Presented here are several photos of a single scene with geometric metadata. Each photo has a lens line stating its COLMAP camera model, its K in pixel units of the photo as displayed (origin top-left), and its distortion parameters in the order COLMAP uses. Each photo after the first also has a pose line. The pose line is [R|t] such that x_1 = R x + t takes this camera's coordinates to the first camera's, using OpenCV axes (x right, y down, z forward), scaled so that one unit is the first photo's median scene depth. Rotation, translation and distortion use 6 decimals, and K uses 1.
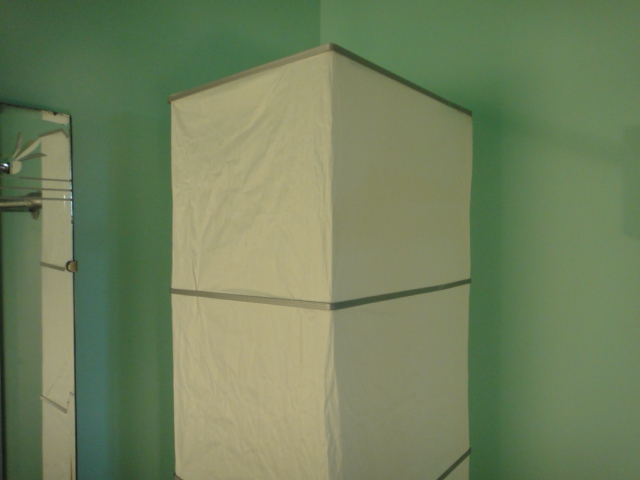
lens RADIAL K [[453.9, 0, 317.2], [0, 453.9, 241.5], [0, 0, 1]] dist [-0.010405, 0.003915]
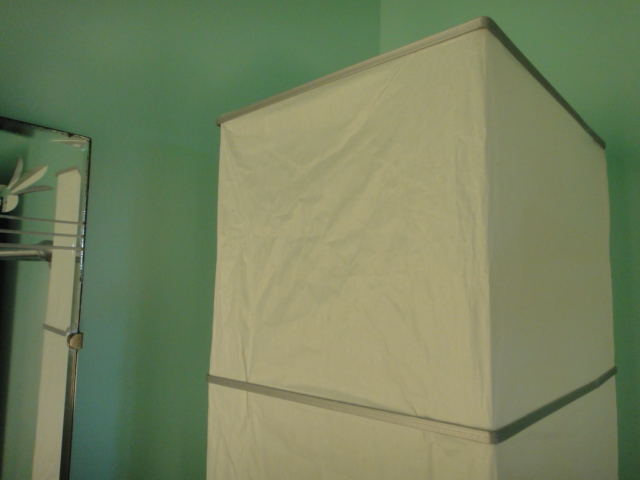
lens RADIAL K [[453.9, 0, 314.6], [0, 453.9, 237.5], [0, 0, 1]] dist [-0.010405, 0.003915]
pose [[0.998945, 0.015991, -0.043049, -0.143014], [-0.021330, 0.991727, -0.126584, -0.027199], [0.040669, 0.127369, 0.991021, 0.302428]]
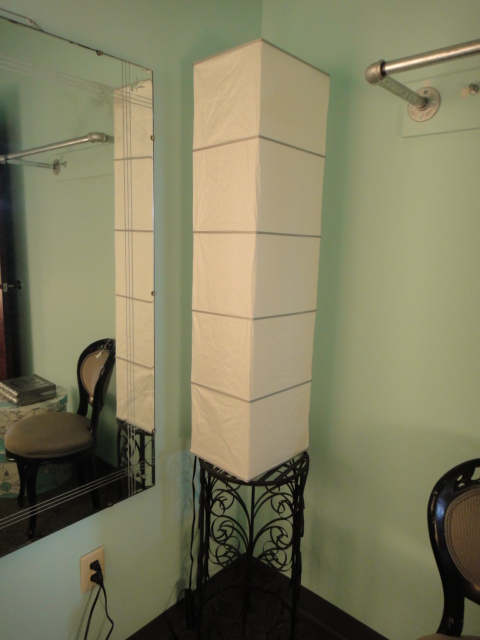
lens RADIAL K [[453.9, 0, 243.3], [0, 453.9, 326.8], [0, 0, 1]] dist [-0.010405, 0.003915]
pose [[0.998919, 0.033137, -0.032592, 0.053920], [-0.028038, 0.988879, 0.146053, 0.738813], [0.037069, -0.144981, 0.988740, -1.624703]]
